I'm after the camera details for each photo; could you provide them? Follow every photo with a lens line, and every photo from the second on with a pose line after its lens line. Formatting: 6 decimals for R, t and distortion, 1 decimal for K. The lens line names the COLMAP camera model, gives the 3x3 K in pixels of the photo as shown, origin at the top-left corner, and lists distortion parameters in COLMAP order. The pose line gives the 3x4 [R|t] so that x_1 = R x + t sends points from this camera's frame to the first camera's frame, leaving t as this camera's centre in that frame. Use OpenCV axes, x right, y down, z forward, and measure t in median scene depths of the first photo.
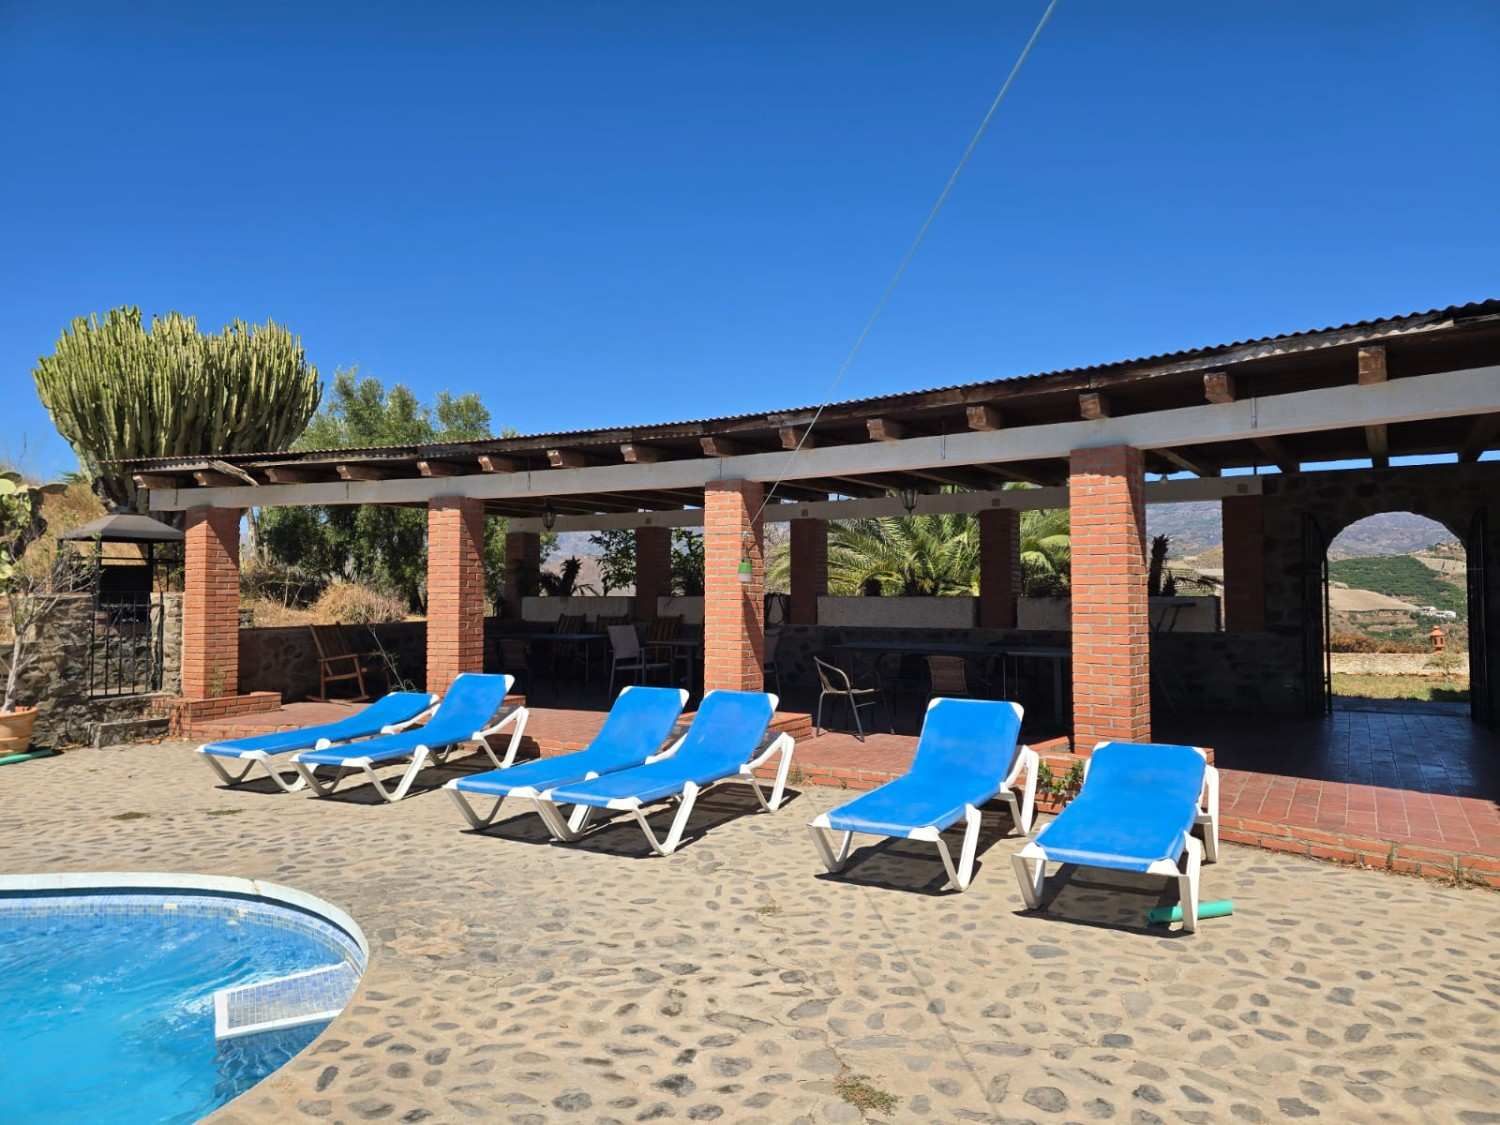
lens RADIAL K [[972.0, 0, 741.1], [0, 972.0, 560.5], [0, 0, 1]] dist [0.001109, -0.000092]
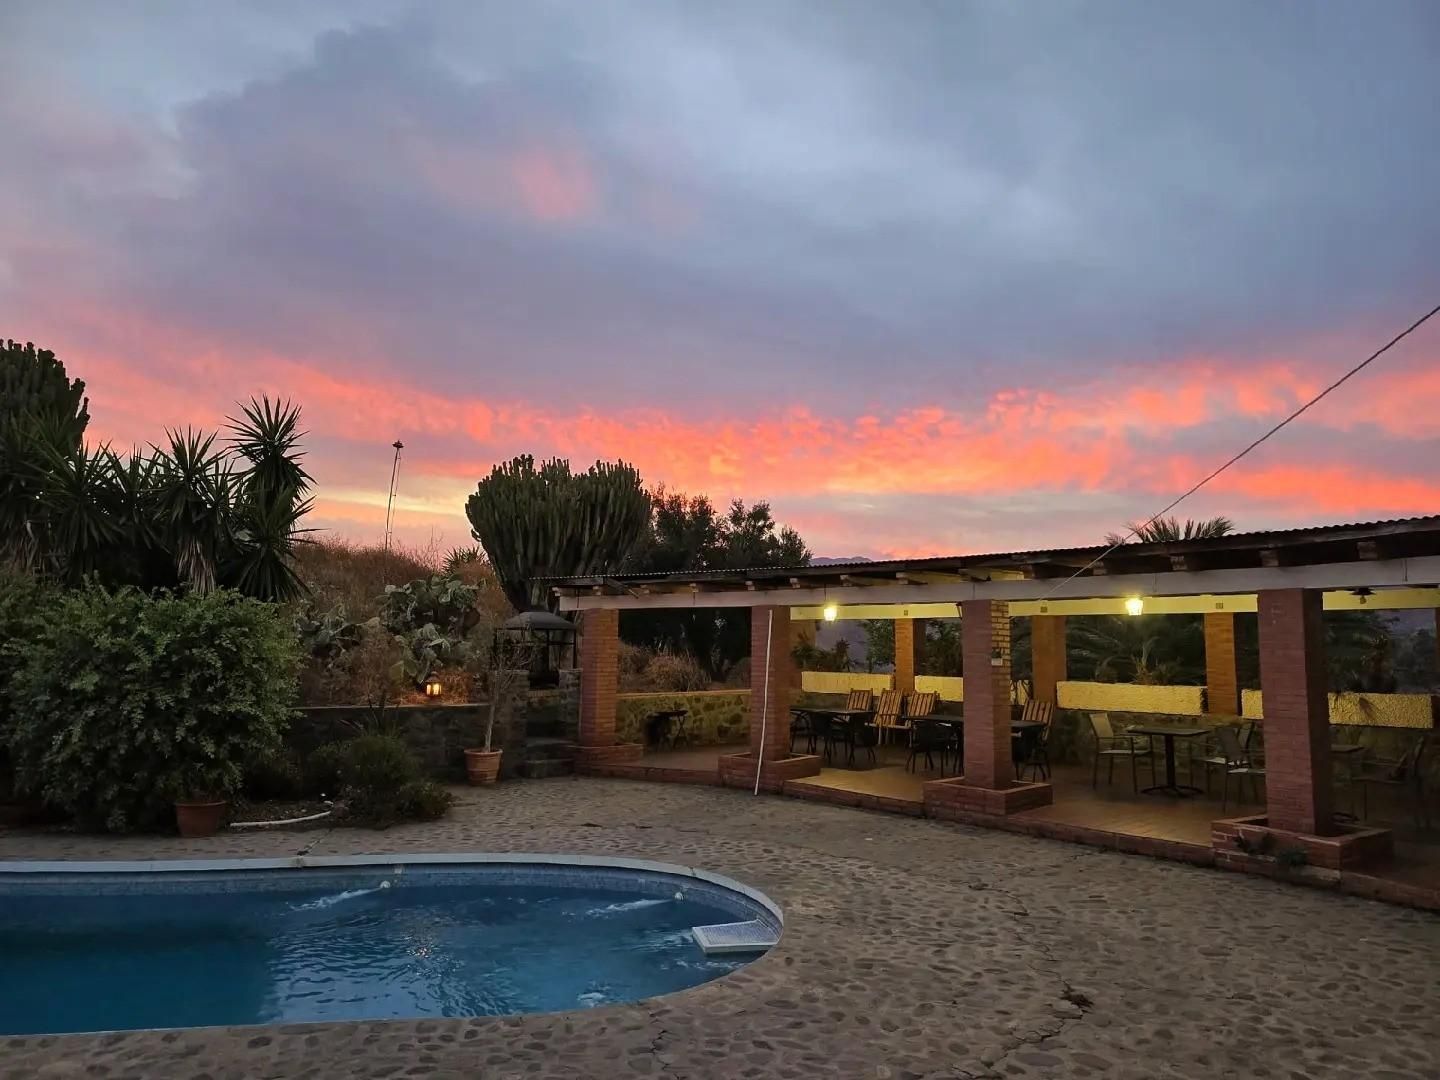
lens RADIAL K [[933.2, 0, 711.5], [0, 933.2, 538.1], [0, 0, 1]] dist [0.001109, -0.000092]
pose [[0.961101, -0.015503, -0.275761, -0.024934], [-0.008267, 0.996361, -0.084828, -0.091129], [0.276073, 0.083808, 0.957476, -0.532577]]
